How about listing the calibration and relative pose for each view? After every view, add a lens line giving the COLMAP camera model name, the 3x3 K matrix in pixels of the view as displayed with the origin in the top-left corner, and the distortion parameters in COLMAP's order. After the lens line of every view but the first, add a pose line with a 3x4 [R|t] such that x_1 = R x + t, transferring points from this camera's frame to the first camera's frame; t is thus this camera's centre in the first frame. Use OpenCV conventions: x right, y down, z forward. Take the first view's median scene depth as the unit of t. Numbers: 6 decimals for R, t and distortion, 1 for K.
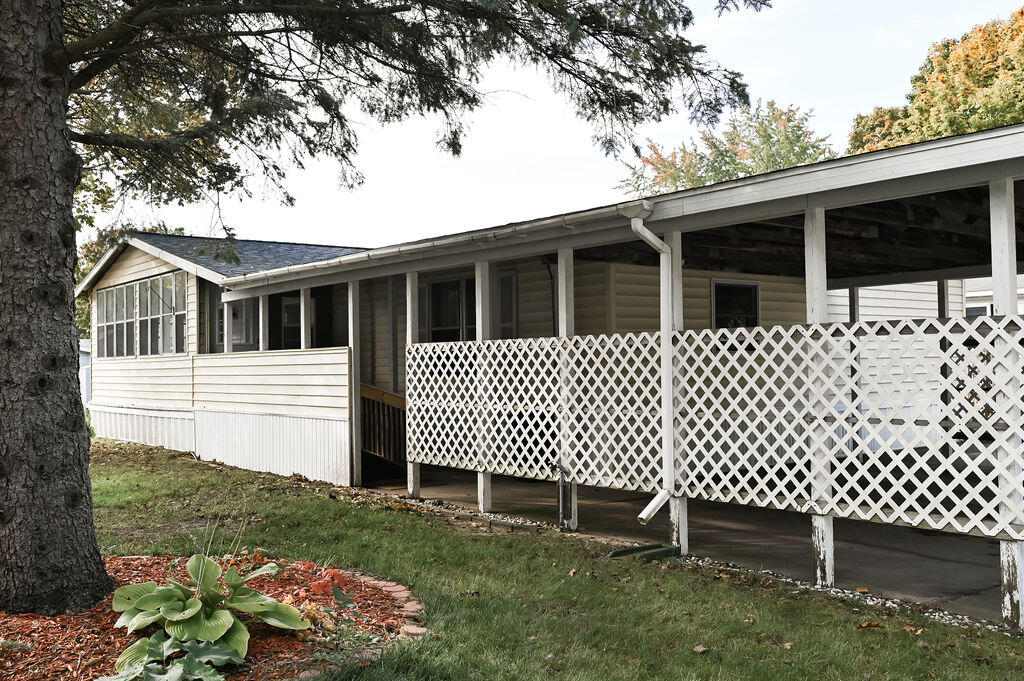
lens RADIAL K [[970.4, 0, 512.7], [0, 970.4, 344.1], [0, 0, 1]] dist [-0.002942, 0.000000]
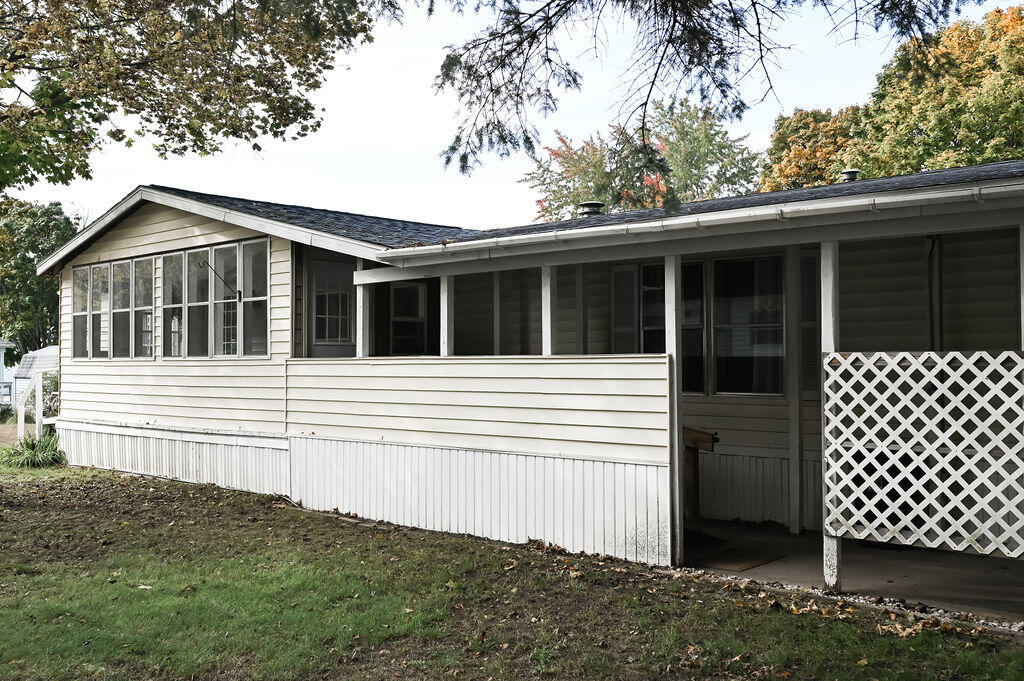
lens RADIAL K [[970.4, 0, 491.1], [0, 970.4, 349.6], [0, 0, 1]] dist [-0.002942, 0.000000]
pose [[0.986617, 0.015123, 0.162354, -0.396540], [-0.016102, 0.999859, 0.004716, -0.001474], [-0.162260, -0.007267, 0.986721, 0.367861]]
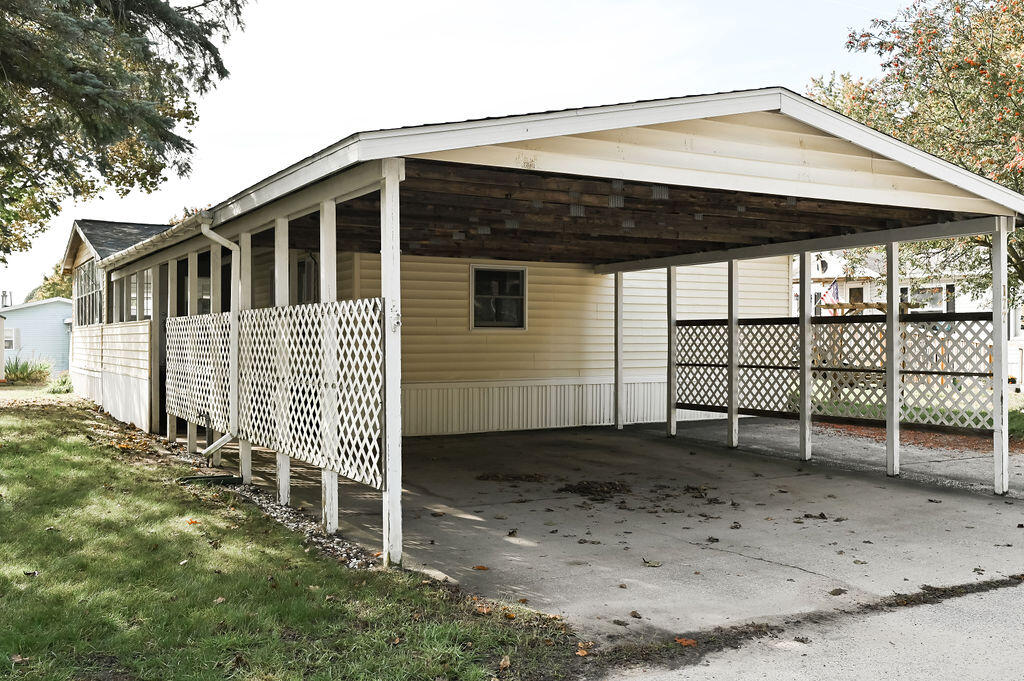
lens RADIAL K [[970.4, 0, 514.3], [0, 970.4, 340.6], [0, 0, 1]] dist [-0.002942, 0.000000]
pose [[0.988860, 0.014731, -0.148115, 0.470952], [-0.011055, 0.999611, 0.025614, -0.007438], [0.148435, -0.023691, 0.988638, -0.147203]]
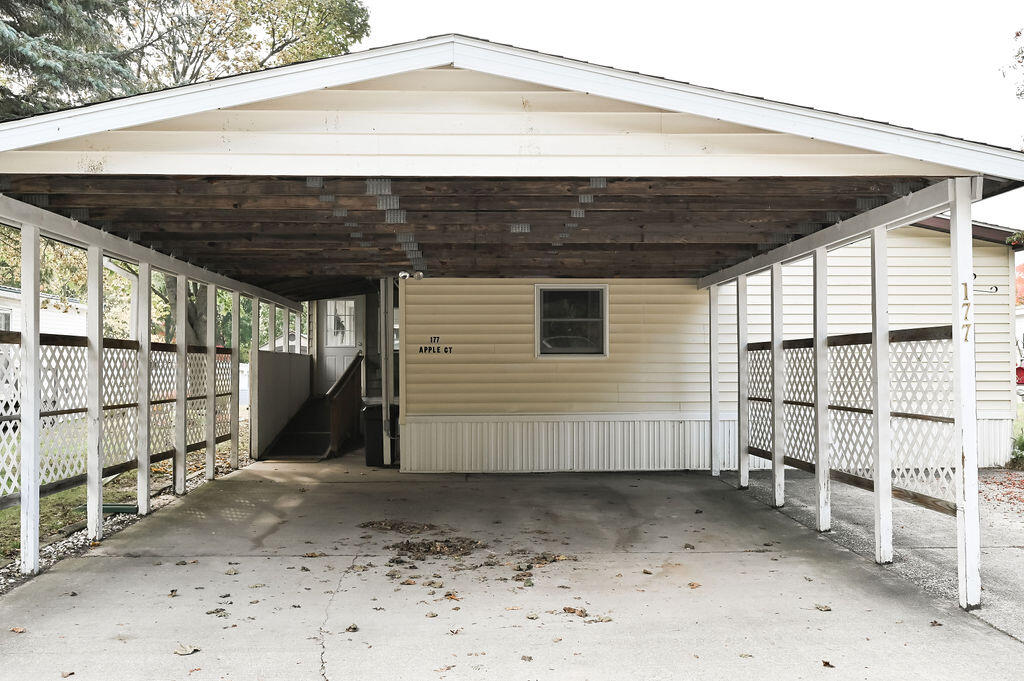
lens RADIAL K [[970.4, 0, 518.5], [0, 970.4, 343.0], [0, 0, 1]] dist [-0.002942, 0.000000]
pose [[0.811869, -0.002082, -0.583836, 0.876668], [0.003882, 0.999991, 0.001833, -0.007279], [0.583826, -0.003755, 0.811870, 0.158389]]
